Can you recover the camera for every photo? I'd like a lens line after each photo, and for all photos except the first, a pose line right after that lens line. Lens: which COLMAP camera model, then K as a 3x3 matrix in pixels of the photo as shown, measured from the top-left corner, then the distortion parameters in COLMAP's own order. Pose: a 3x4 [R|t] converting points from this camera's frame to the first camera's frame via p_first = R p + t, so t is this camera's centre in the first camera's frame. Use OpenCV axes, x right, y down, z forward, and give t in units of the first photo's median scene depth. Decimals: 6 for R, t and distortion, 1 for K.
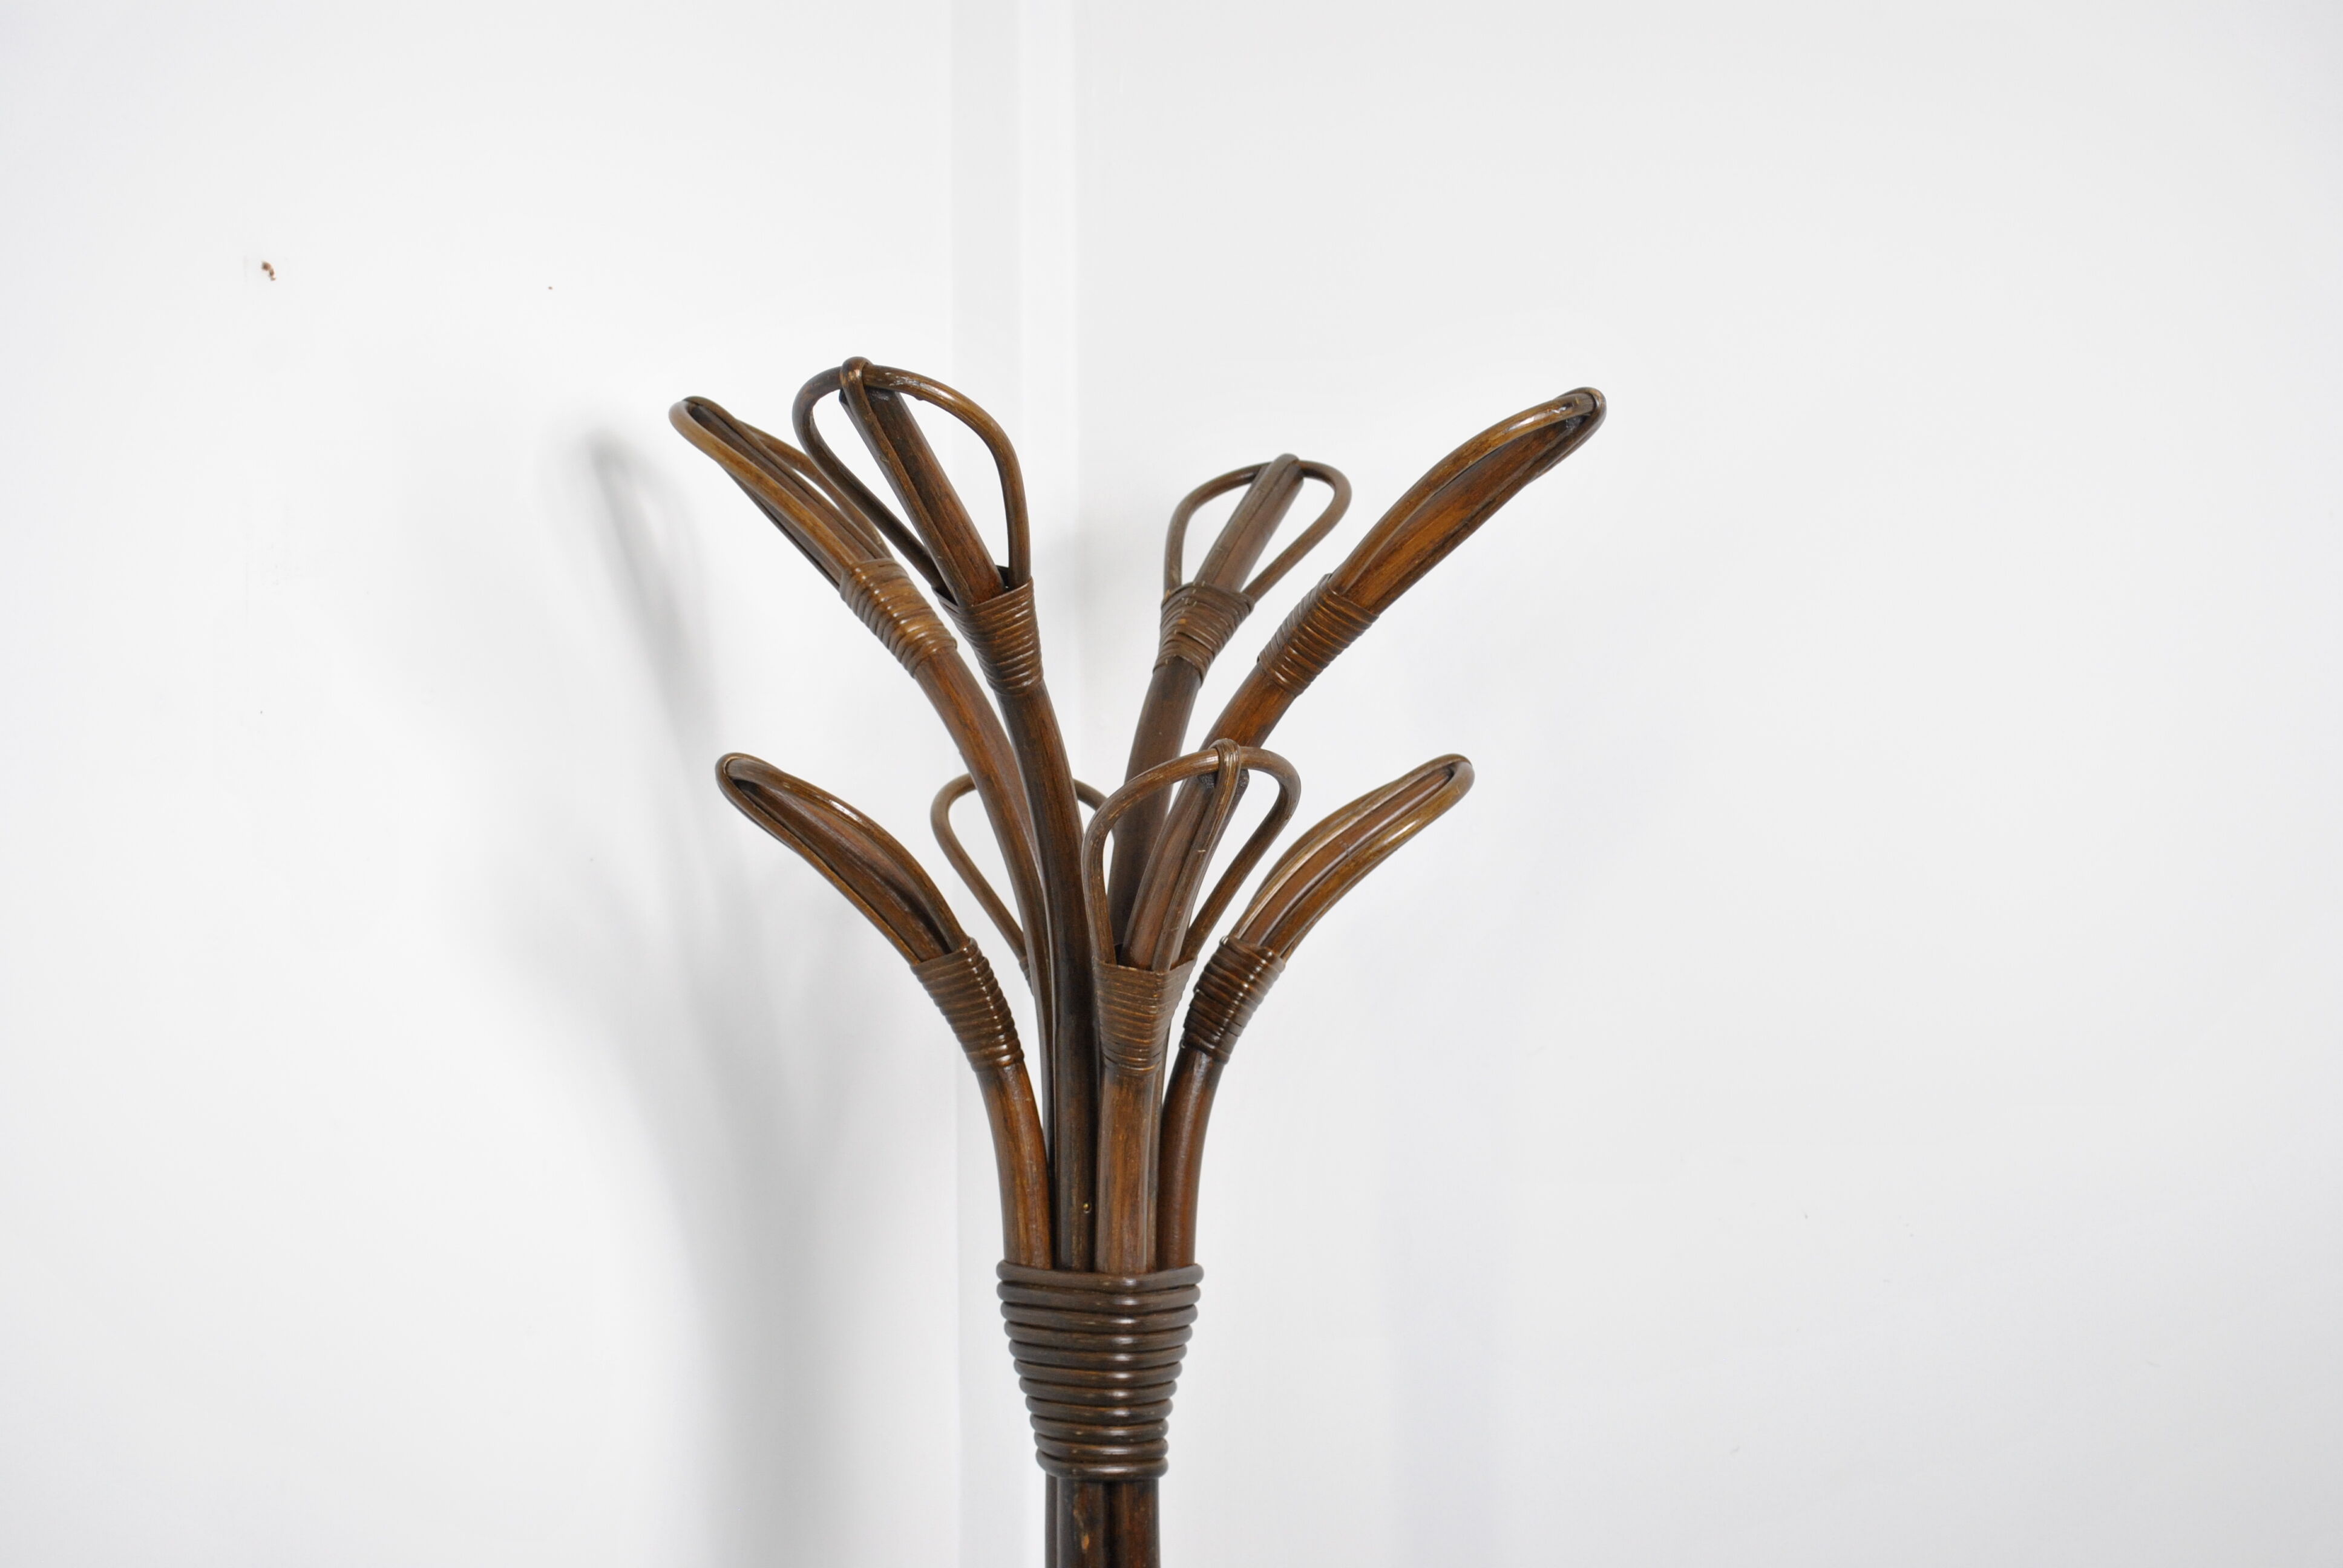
lens RADIAL K [[4210.1, 0, 1171.5], [0, 4210.1, 784.0], [0, 0, 1]] dist [0.011824, 0.048175]
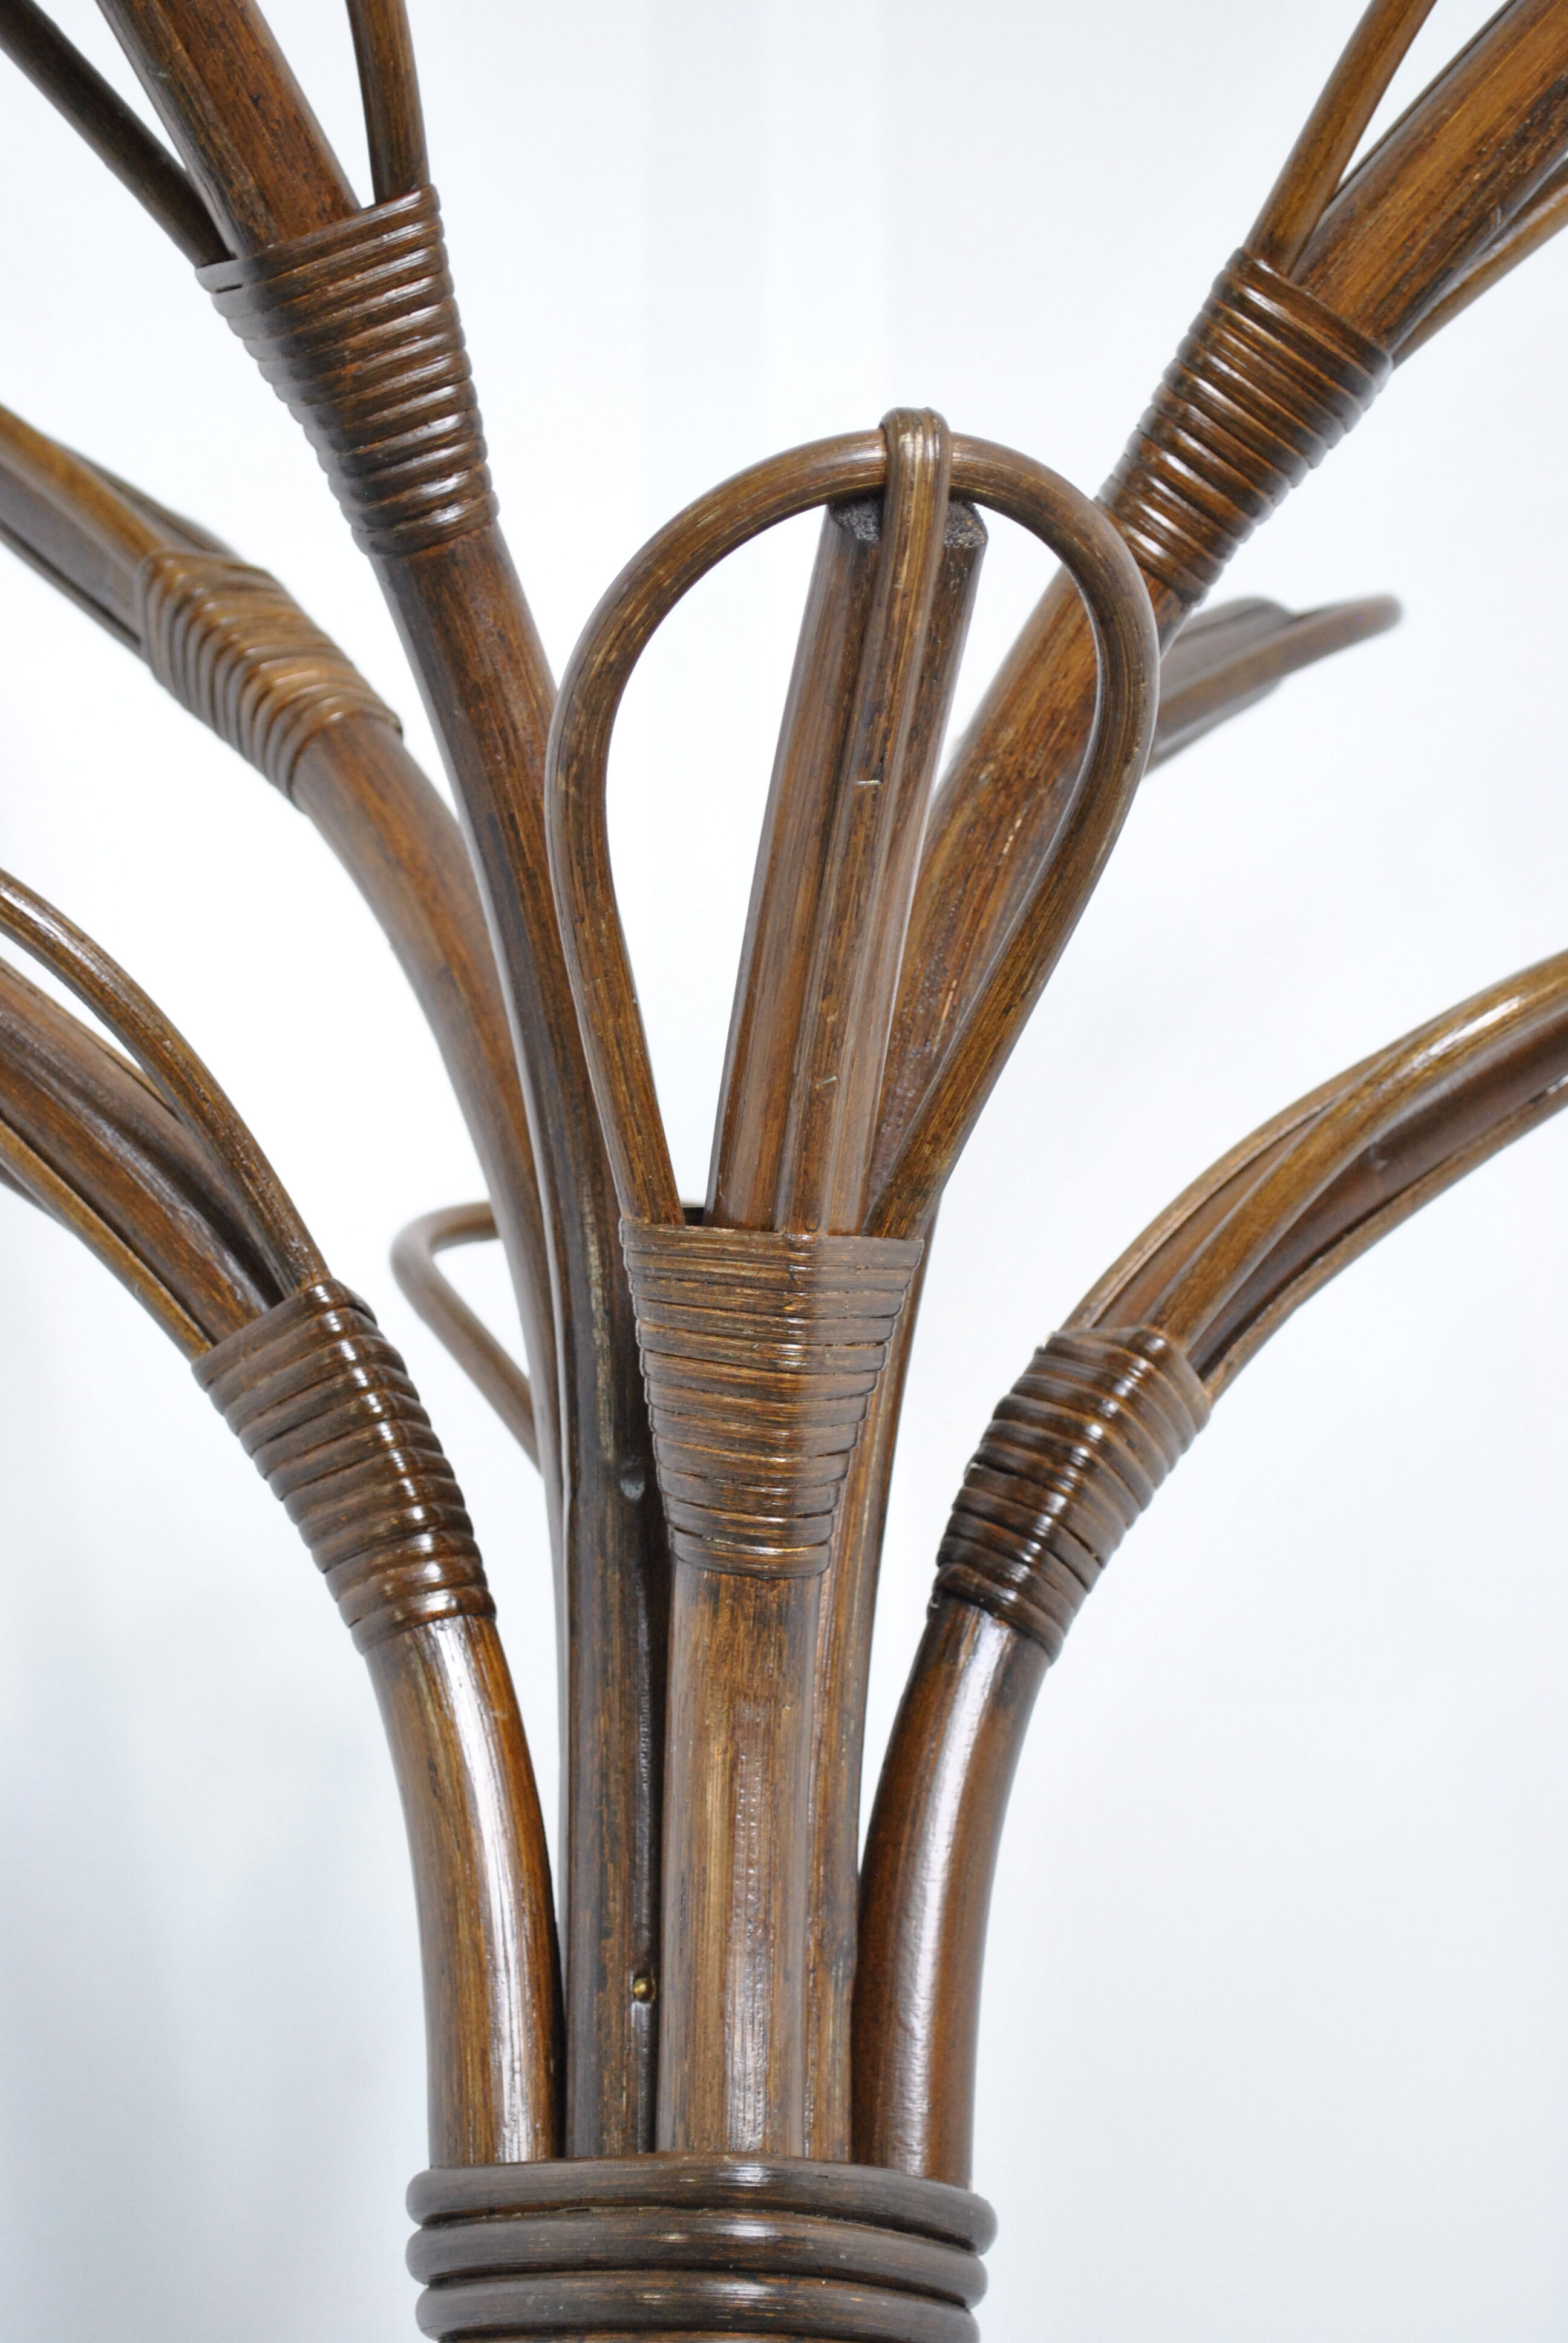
lens RADIAL K [[4980.2, 0, 831.8], [0, 4980.2, 1171.6], [0, 0, 1]] dist [0.028350, 0.296539]
pose [[0.990303, -0.046280, -0.130987, 0.053814], [0.001985, 0.947496, -0.319762, 0.169172], [0.138908, 0.316401, 0.938400, 0.582871]]
